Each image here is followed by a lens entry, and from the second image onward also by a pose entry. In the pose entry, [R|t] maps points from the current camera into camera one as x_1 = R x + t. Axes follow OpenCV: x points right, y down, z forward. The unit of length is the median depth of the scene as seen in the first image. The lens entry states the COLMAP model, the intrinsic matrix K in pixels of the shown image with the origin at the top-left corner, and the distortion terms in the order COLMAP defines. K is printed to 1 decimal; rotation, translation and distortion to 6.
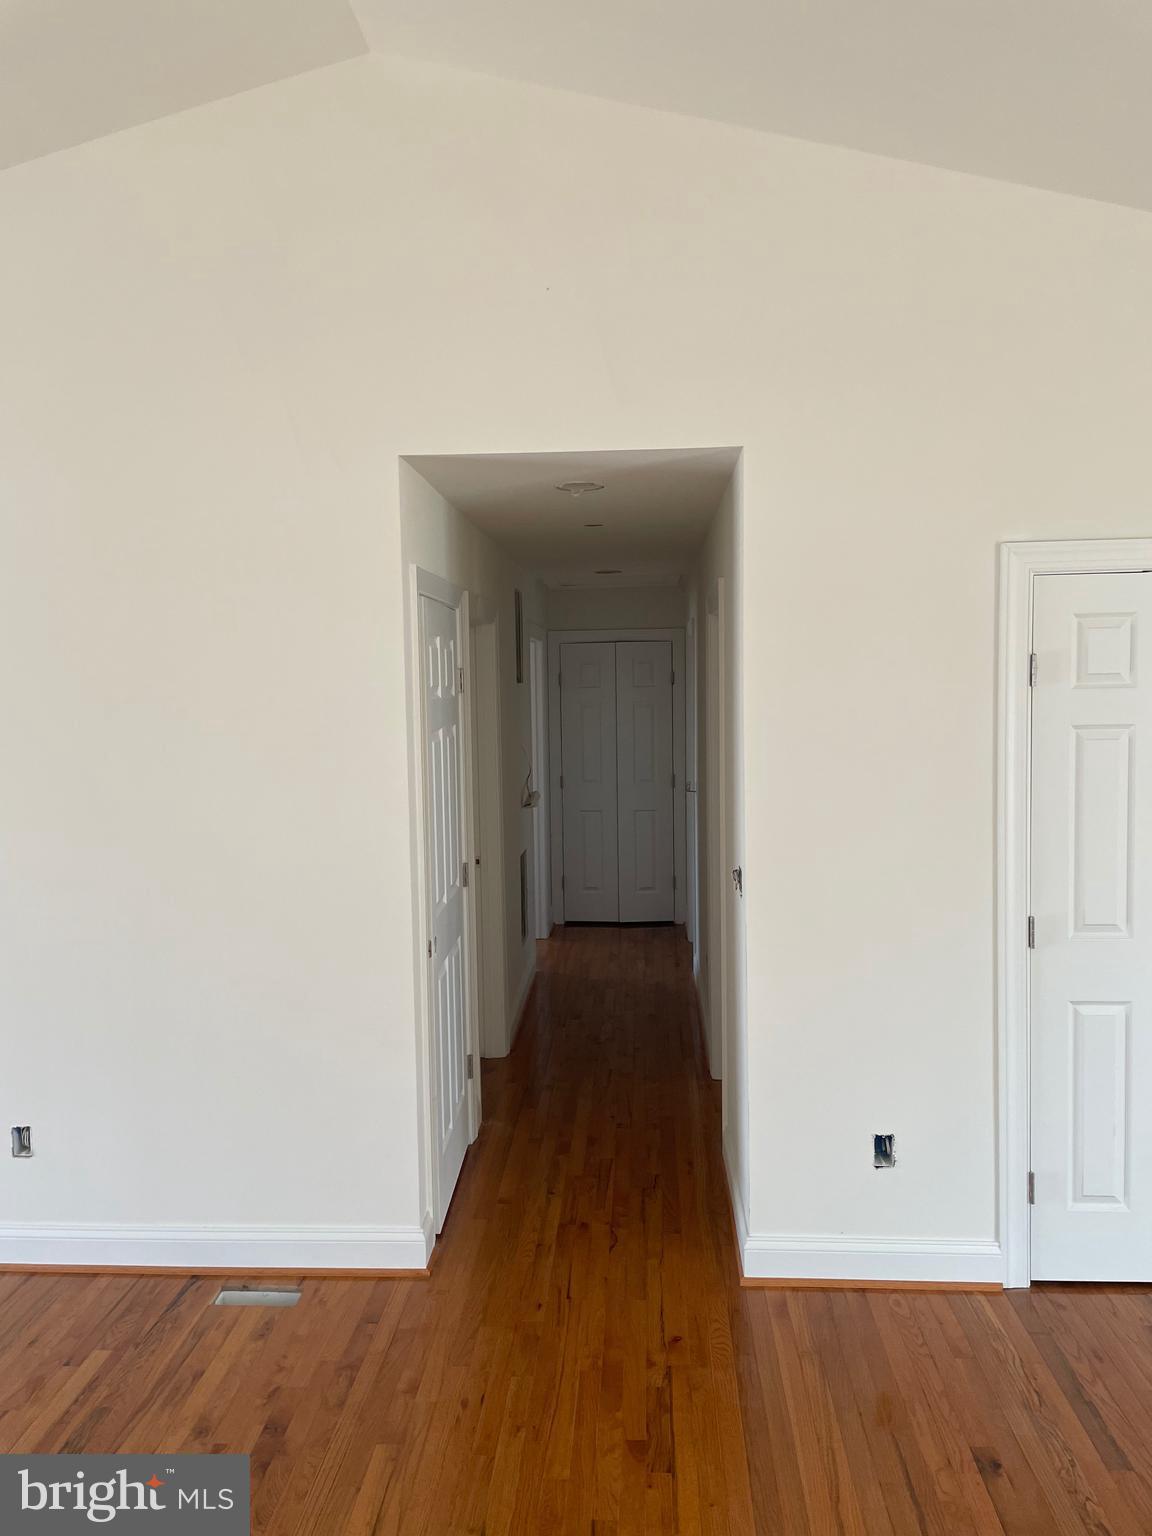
lens RADIAL K [[1165.2, 0, 573.6], [0, 1165.2, 764.1], [0, 0, 1]] dist [0.051402, -0.021868]
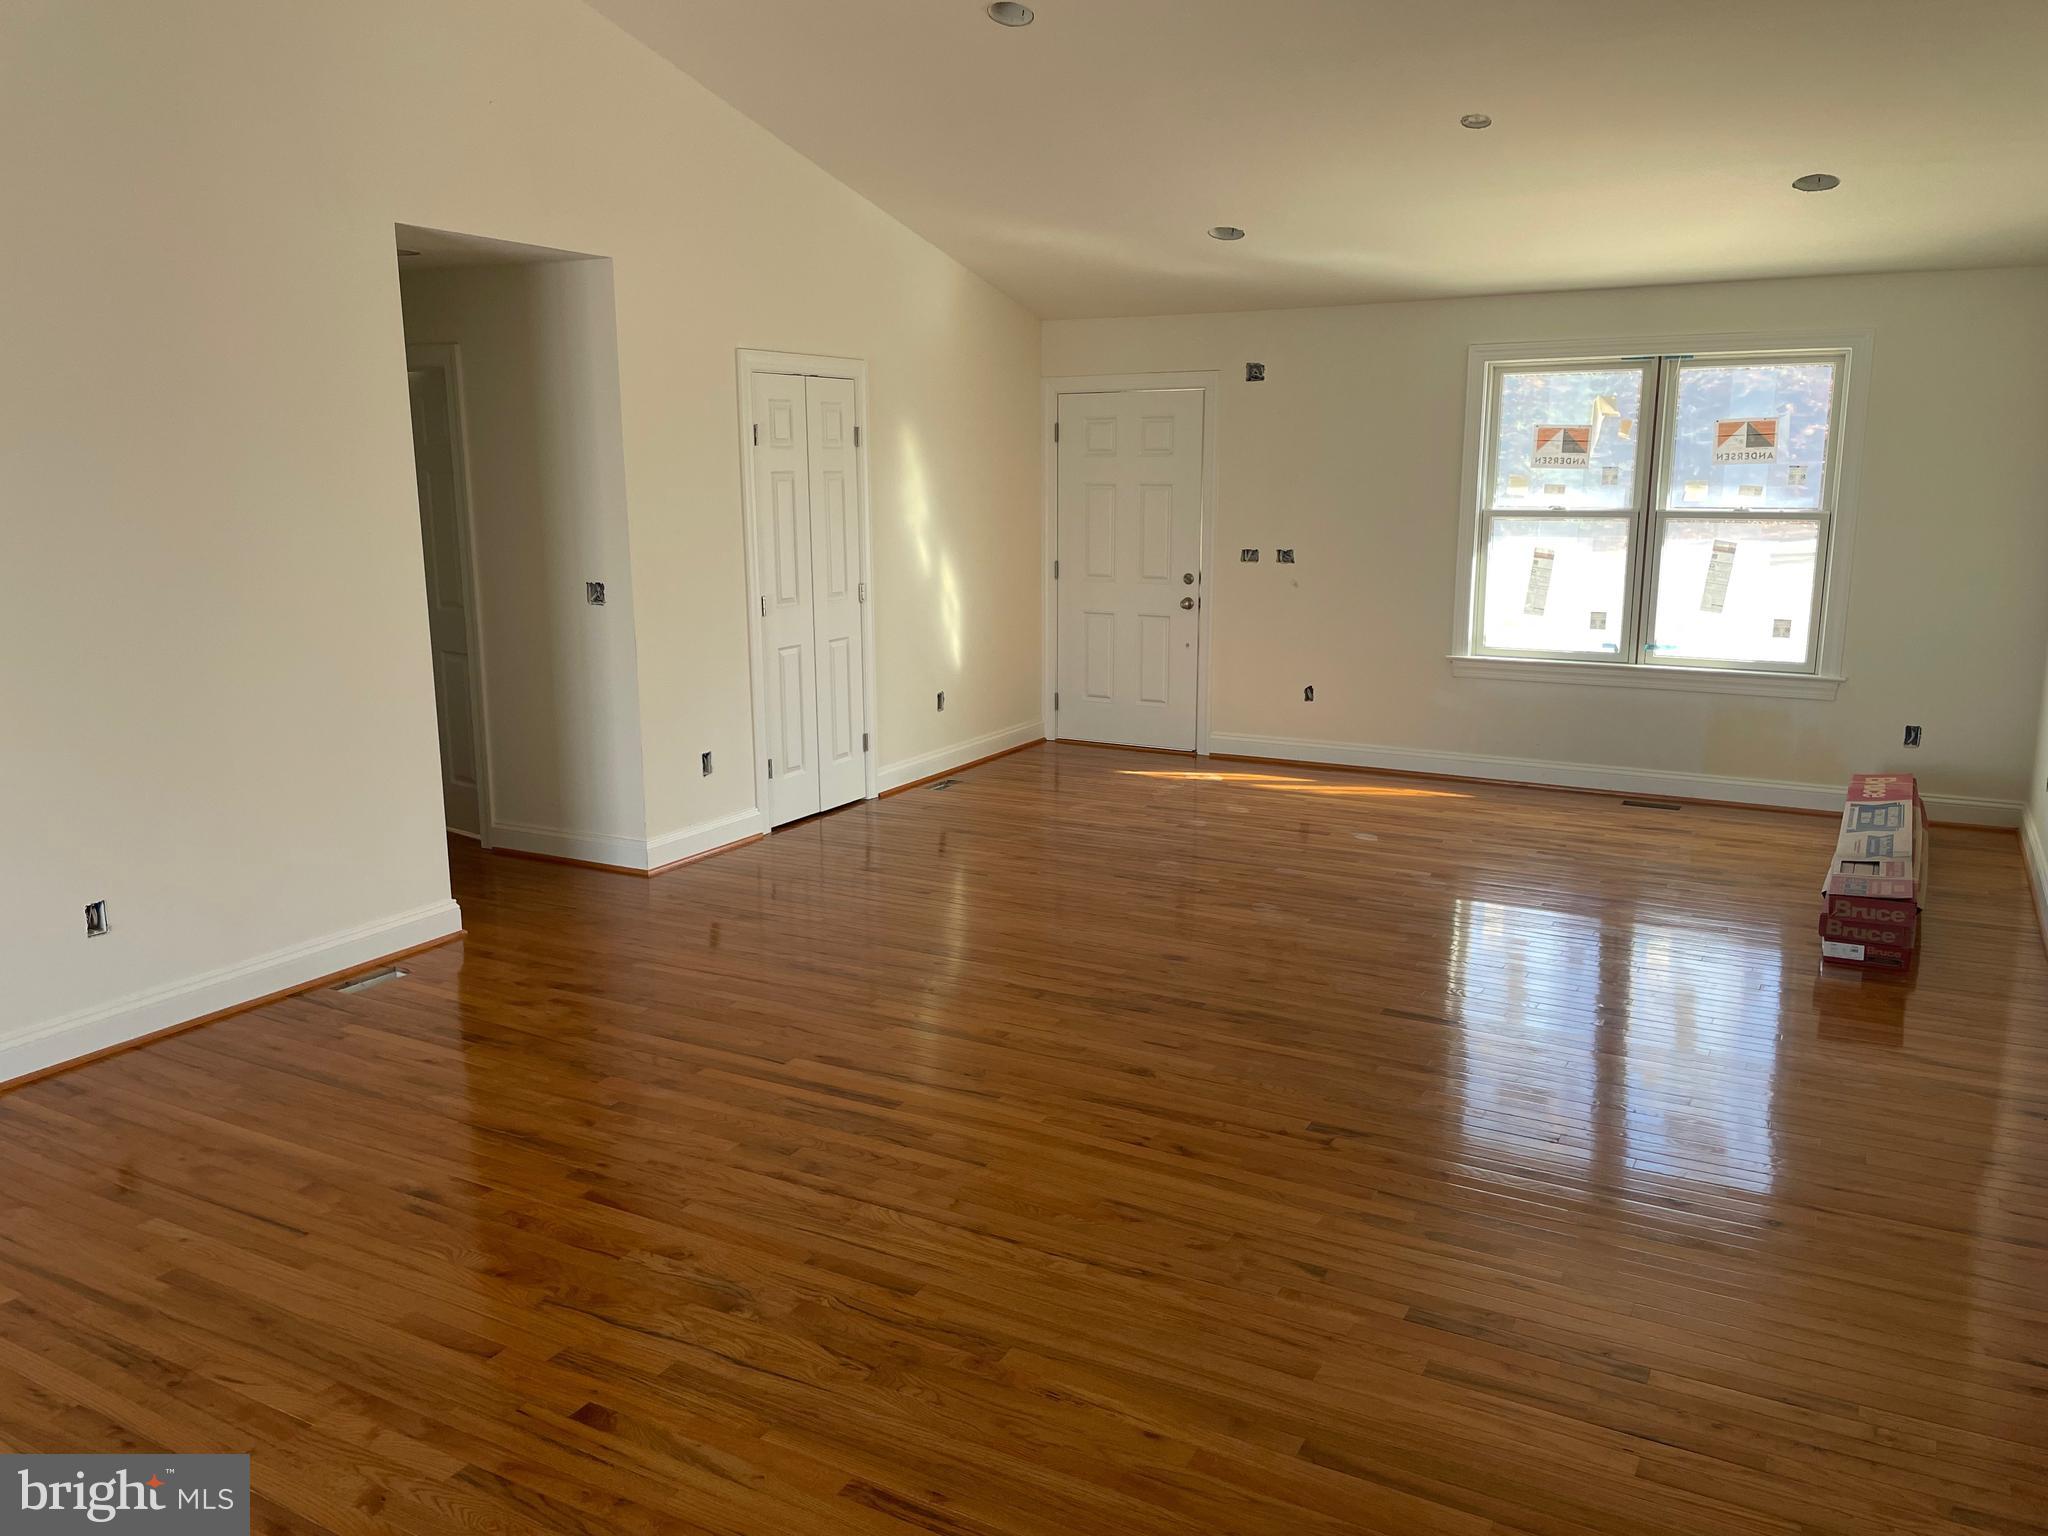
lens RADIAL K [[1553.6, 0, 1027.7], [0, 1553.6, 779.1], [0, 0, 1]] dist [0.051402, -0.021868]
pose [[0.432213, -0.171311, 0.885350, -1.310272], [0.057548, 0.985028, 0.162505, 0.052138], [-0.899934, -0.019286, 0.435600, -0.220314]]
